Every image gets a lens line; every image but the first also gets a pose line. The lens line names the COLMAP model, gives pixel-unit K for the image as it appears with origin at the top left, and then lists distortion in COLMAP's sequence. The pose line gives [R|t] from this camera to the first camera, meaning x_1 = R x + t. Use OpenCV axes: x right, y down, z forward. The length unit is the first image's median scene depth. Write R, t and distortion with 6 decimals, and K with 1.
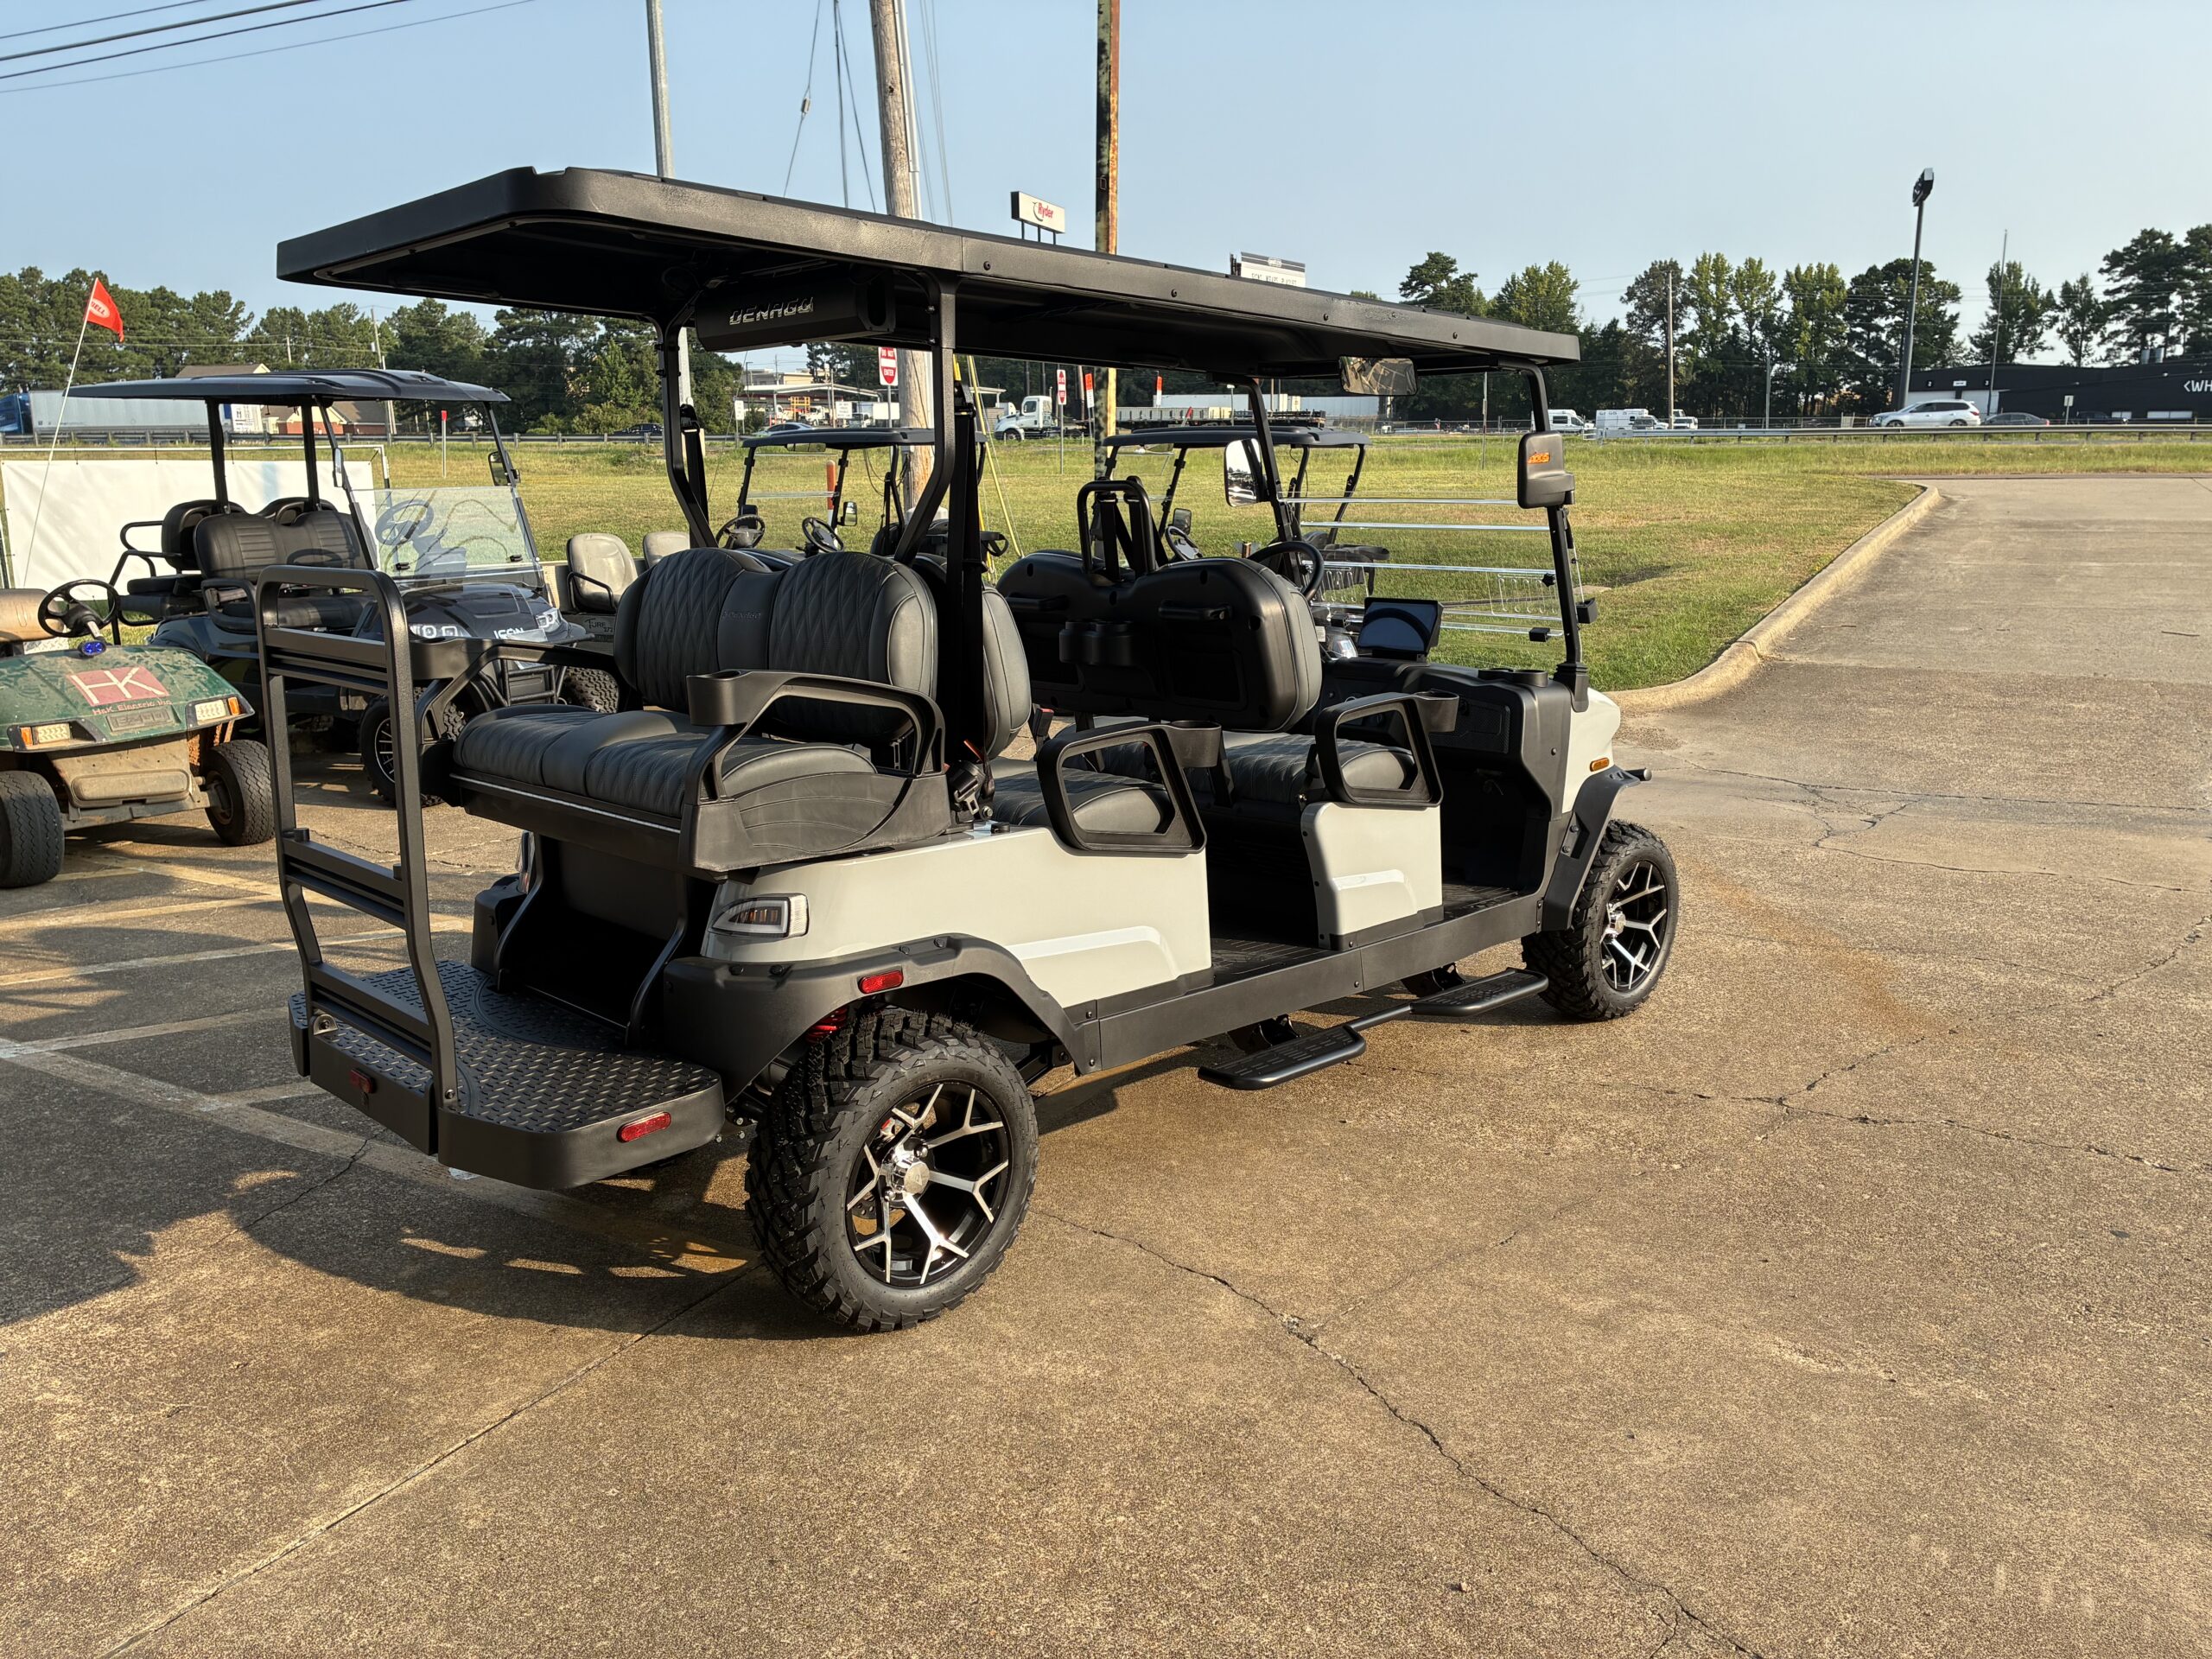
lens RADIAL K [[1661.2, 0, 1106.0], [0, 1661.2, 829.5], [0, 0, 1]] dist [0.031179, -0.004754]
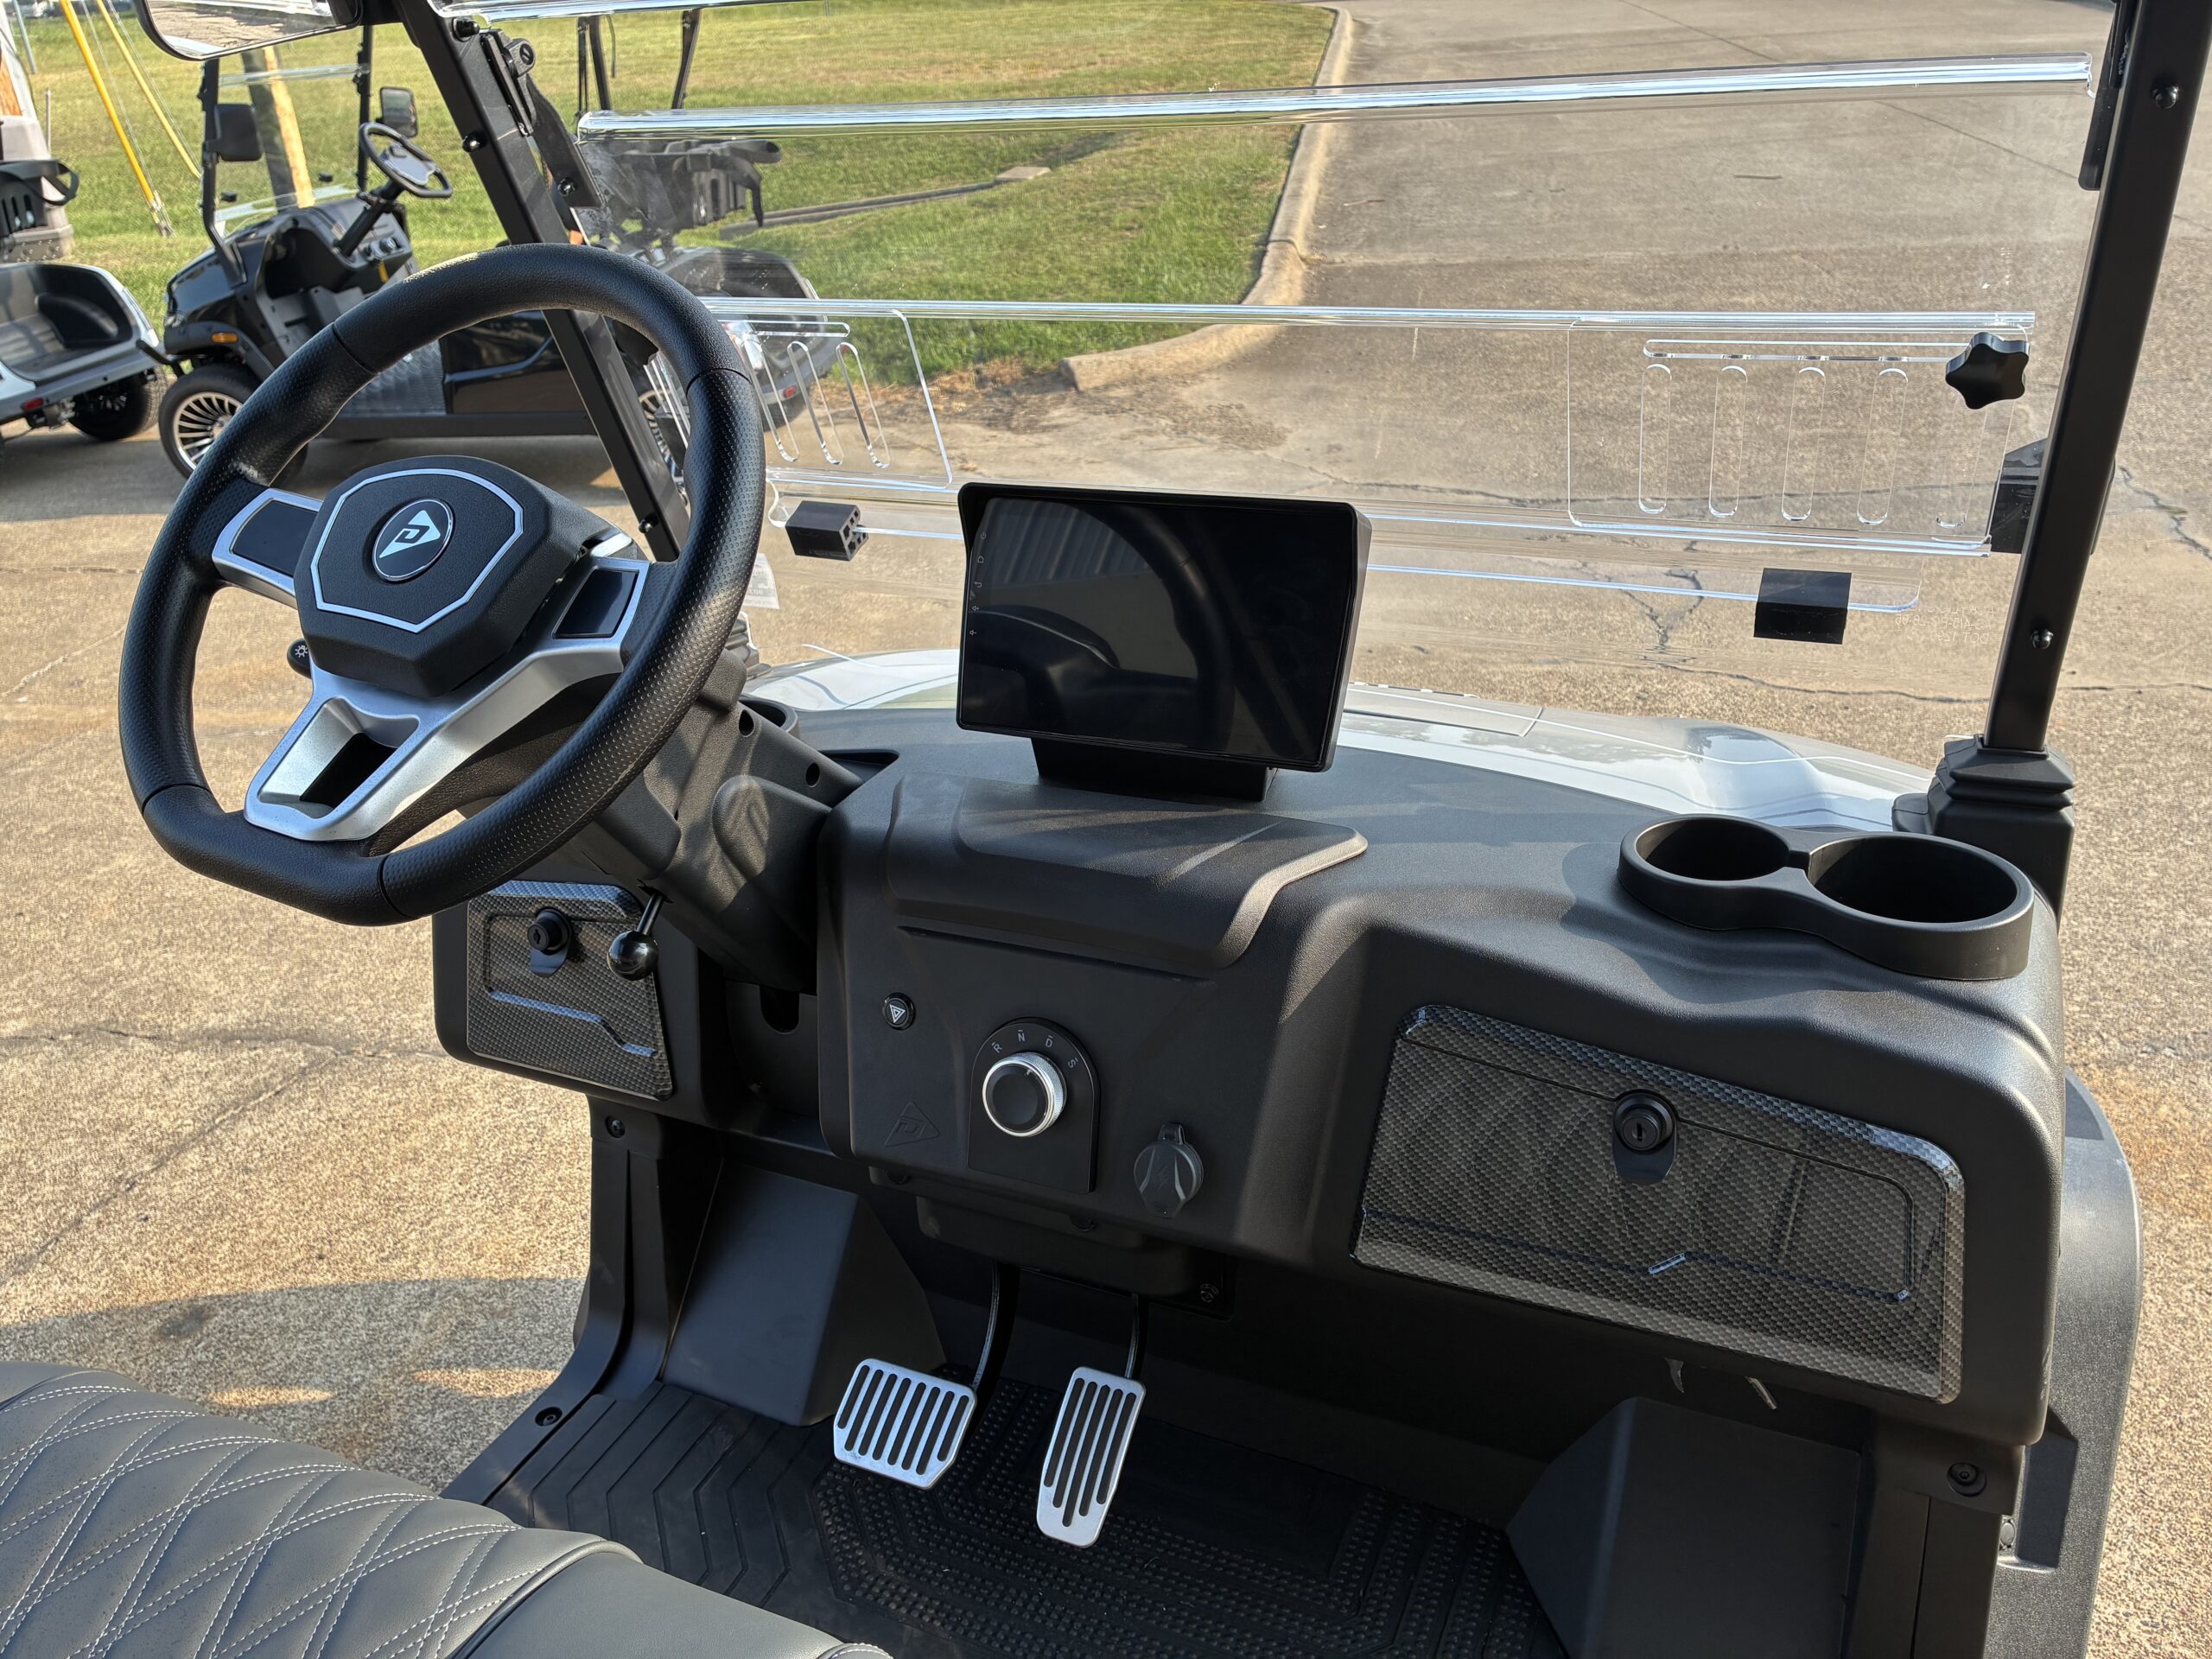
lens RADIAL K [[1686.3, 0, 1106.0], [0, 1686.3, 829.5], [0, 0, 1]] dist [0.045164, 0.006992]
pose [[0.930499, -0.200748, 0.306386, 0.039542], [0.126590, 0.961147, 0.245301, -0.060323], [-0.343725, -0.189467, 0.919758, 0.321174]]
